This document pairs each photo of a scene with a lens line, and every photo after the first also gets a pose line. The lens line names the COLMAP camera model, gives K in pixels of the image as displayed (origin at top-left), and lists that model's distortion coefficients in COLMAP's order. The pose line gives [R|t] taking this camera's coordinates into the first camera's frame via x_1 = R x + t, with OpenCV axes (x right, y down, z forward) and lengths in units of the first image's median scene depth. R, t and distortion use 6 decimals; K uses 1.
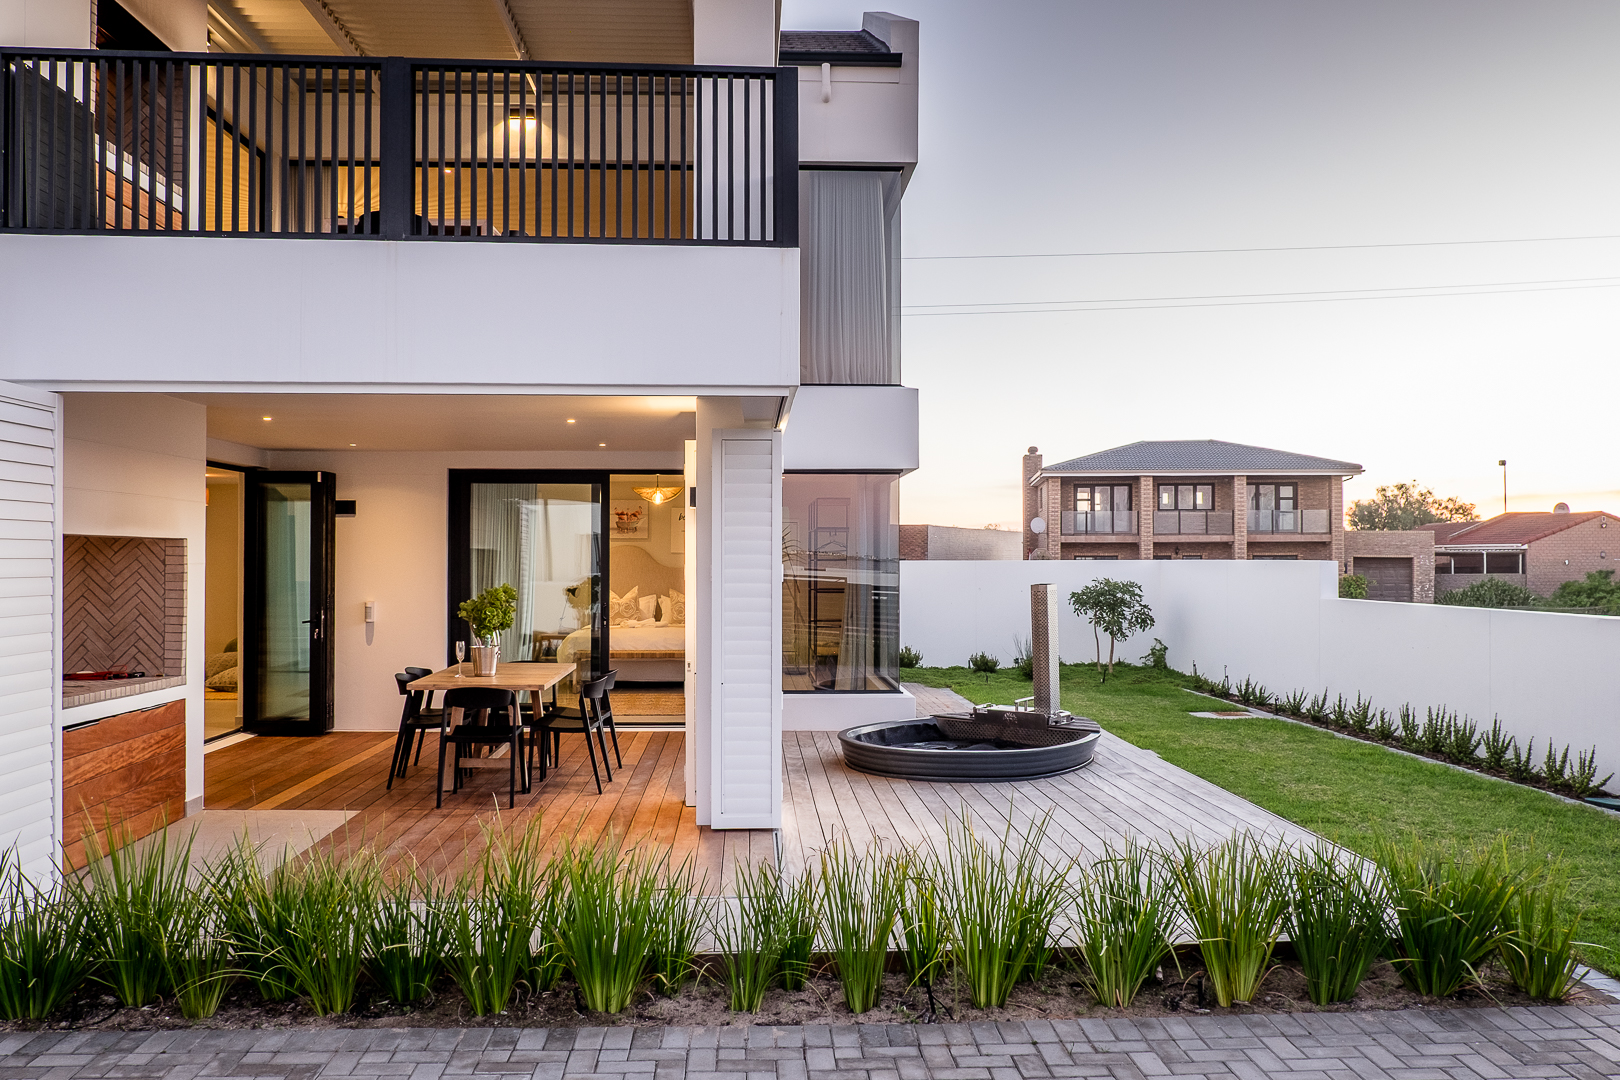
lens RADIAL K [[1319.6, 0, 805.6], [0, 1319.6, 601.1], [0, 0, 1]] dist [-0.004606, -0.000254]
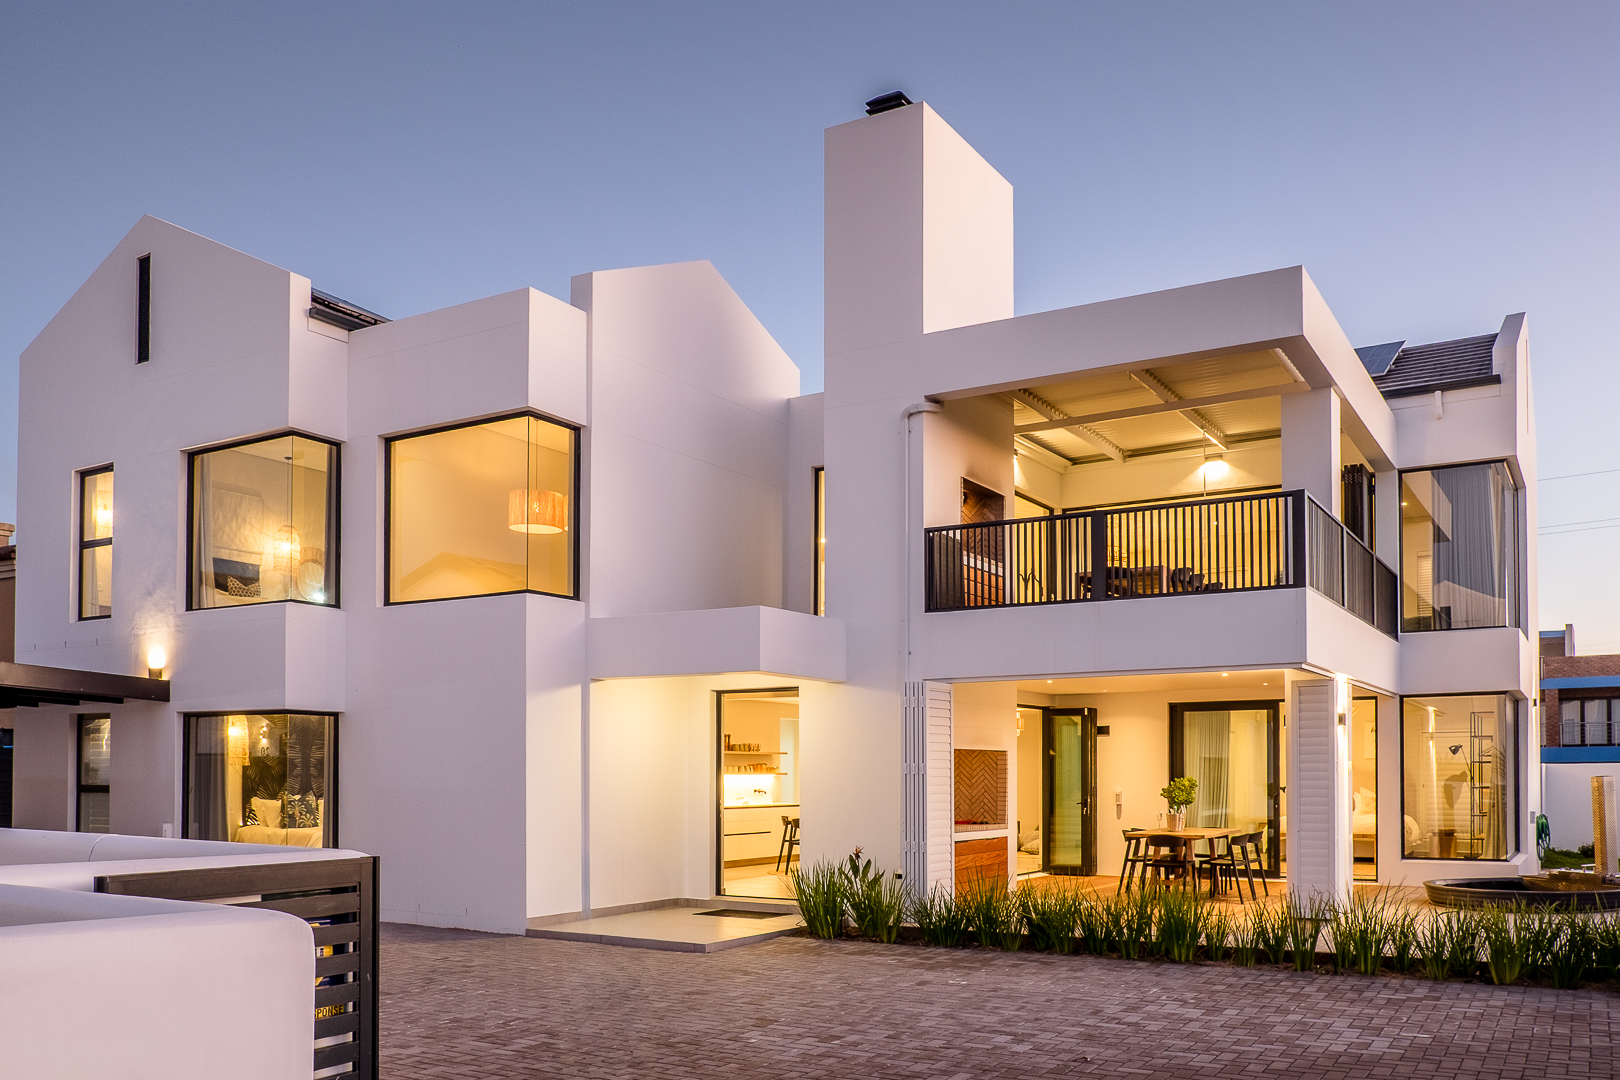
lens RADIAL K [[1319.6, 0, 805.6], [0, 1319.6, 601.1], [0, 0, 1]] dist [-0.004606, -0.000254]
pose [[0.828293, -0.077882, -0.554855, 0.267082], [-0.012739, 0.987418, -0.157616, 0.031584], [0.560150, 0.137620, 0.816880, -0.550395]]
